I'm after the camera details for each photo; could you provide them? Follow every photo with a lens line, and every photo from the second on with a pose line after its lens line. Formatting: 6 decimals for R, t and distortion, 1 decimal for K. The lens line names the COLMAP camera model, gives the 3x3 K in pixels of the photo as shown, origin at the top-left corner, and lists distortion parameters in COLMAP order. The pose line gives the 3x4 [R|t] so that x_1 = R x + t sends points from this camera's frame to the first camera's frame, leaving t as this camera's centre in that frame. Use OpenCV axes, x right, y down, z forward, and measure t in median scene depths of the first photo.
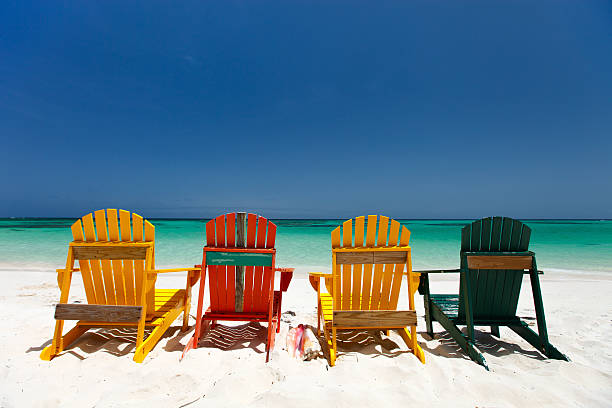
lens RADIAL K [[278.2, 0, 306.0], [0, 278.2, 204.0], [0, 0, 1]] dist [-0.050687, 0.014519]
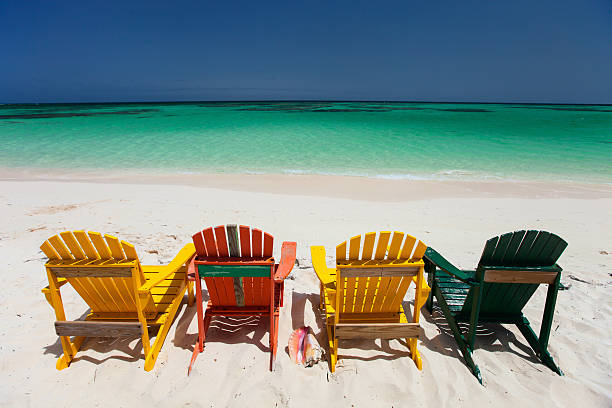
lens RADIAL K [[278.2, 0, 306.0], [0, 278.2, 204.0], [0, 0, 1]] dist [-0.050687, 0.014519]
pose [[0.999867, 0.000400, -0.016299, 0.008852], [0.006212, 0.914948, 0.403524, -0.376724], [0.015074, -0.403571, 0.914824, 0.260764]]
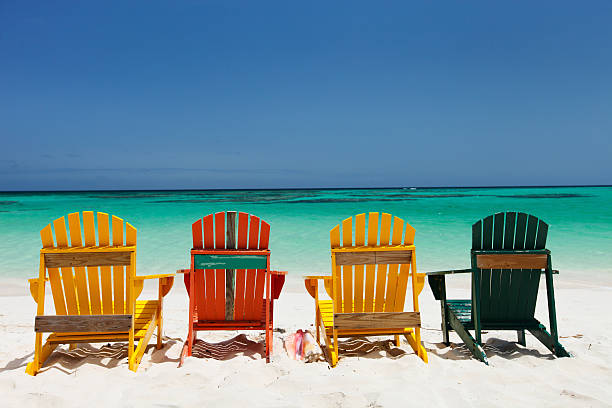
lens RADIAL K [[503.2, 0, 306.0], [0, 503.2, 204.0], [0, 0, 1]] dist [0.000171, -0.000490]
pose [[0.998701, -0.015726, 0.048457, -0.072906], [0.011704, 0.996548, 0.082189, -0.127921], [-0.049583, -0.081515, 0.995438, -0.663763]]
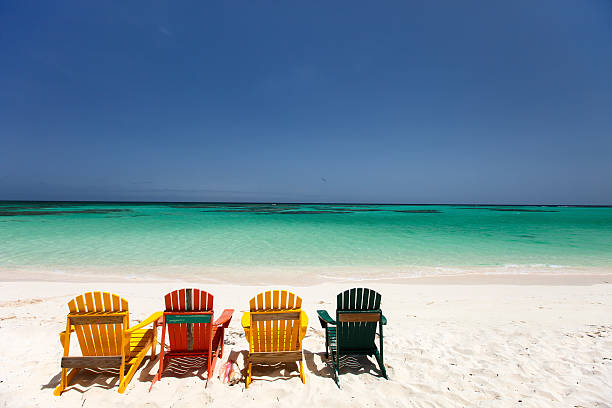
lens RADIAL K [[278.2, 0, 306.0], [0, 278.2, 204.0], [0, 0, 1]] dist [-0.050687, 0.014519]
pose [[0.995800, 0.000847, 0.091557, 0.260321], [-0.006445, 0.998126, 0.060856, -0.525529], [-0.091333, -0.061191, 0.993939, -0.498820]]
